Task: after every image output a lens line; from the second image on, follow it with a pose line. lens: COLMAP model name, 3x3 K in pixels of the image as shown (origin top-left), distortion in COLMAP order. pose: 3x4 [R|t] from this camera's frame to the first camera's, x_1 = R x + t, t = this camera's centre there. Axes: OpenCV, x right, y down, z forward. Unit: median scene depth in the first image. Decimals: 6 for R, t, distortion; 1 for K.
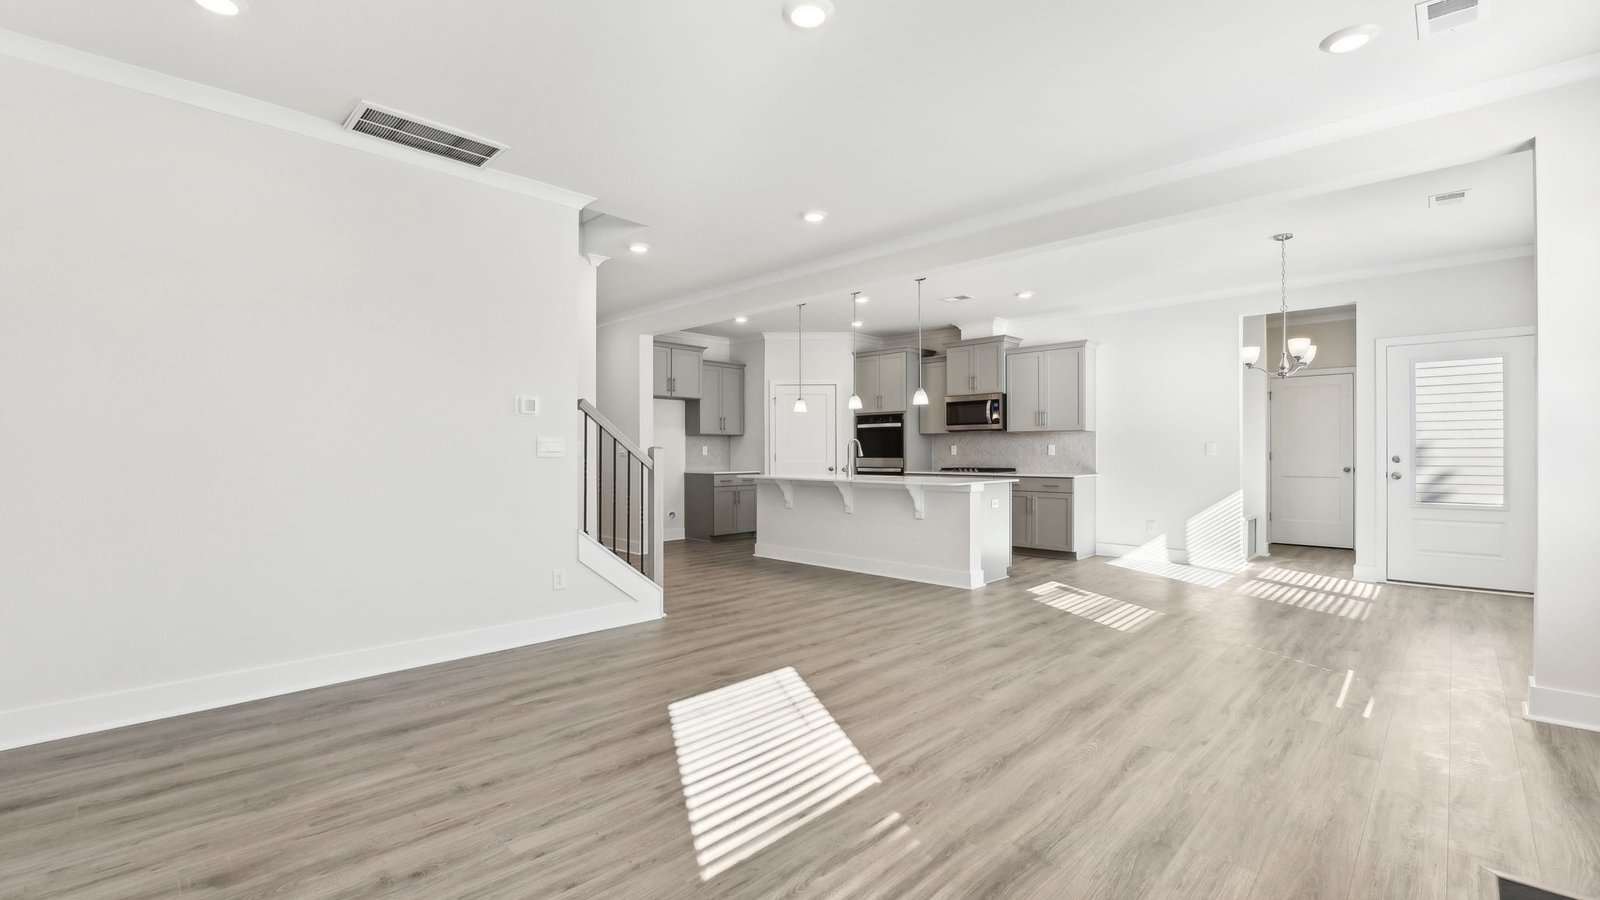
lens RADIAL K [[682.6, 0, 802.0], [0, 682.6, 460.7], [0, 0, 1]] dist [-0.000551, -0.000363]
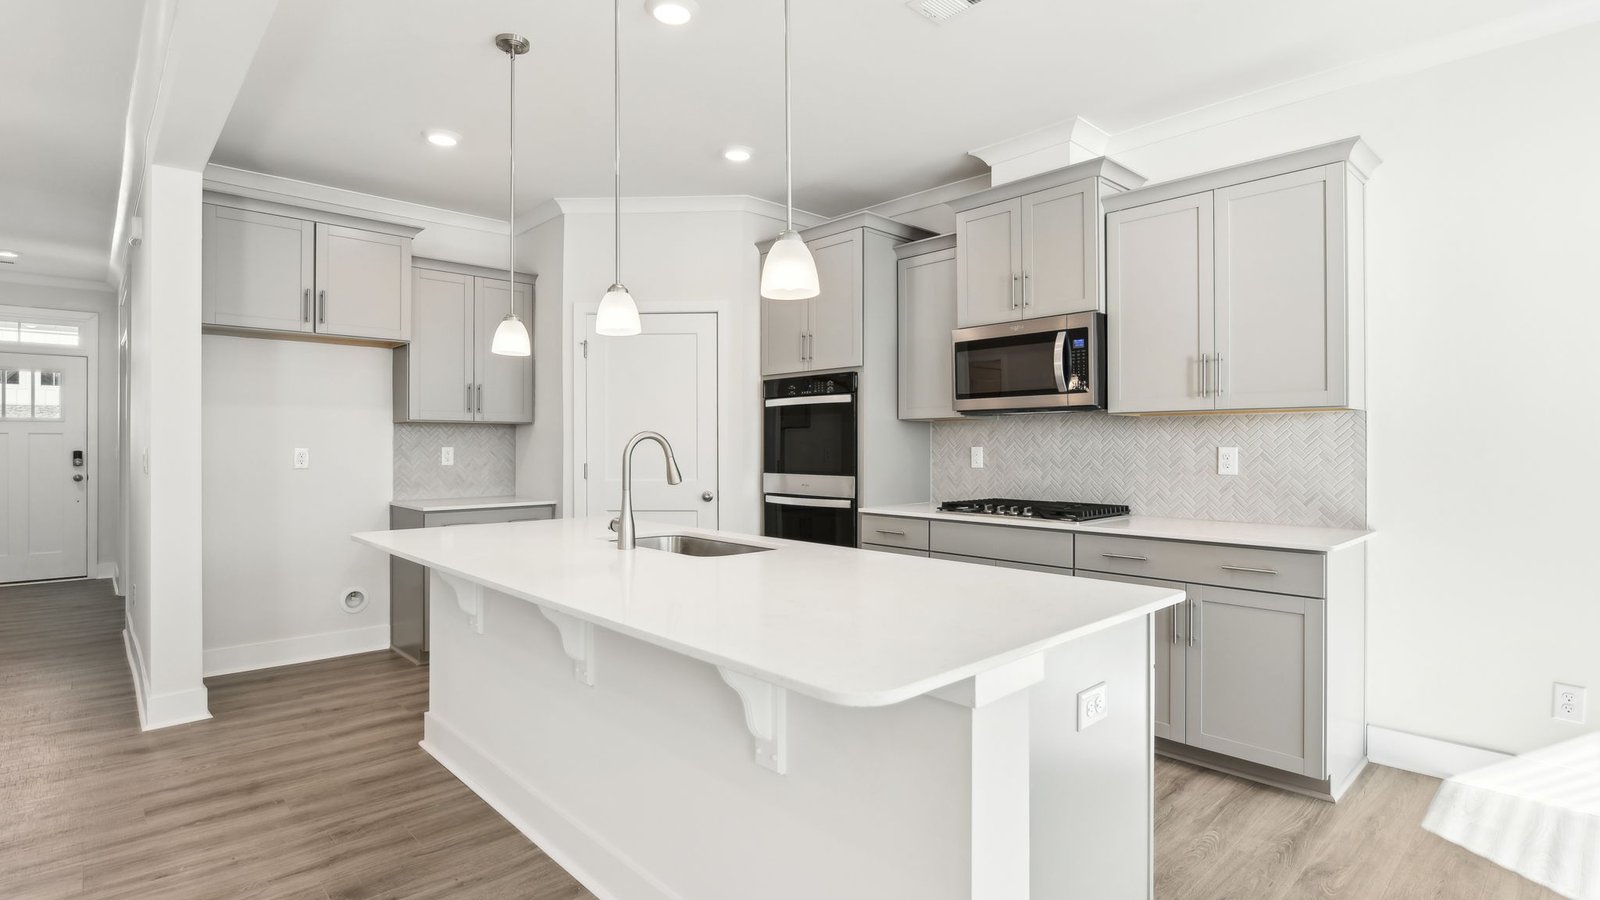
lens RADIAL K [[779.4, 0, 805.2], [0, 779.4, 442.9], [0, 0, 1]] dist [-0.001259, -0.000022]
pose [[0.999028, 0.000265, -0.044079, 0.145044], [-0.000845, 0.999913, -0.013146, -0.019278], [0.044071, 0.013171, 0.998942, 0.539524]]
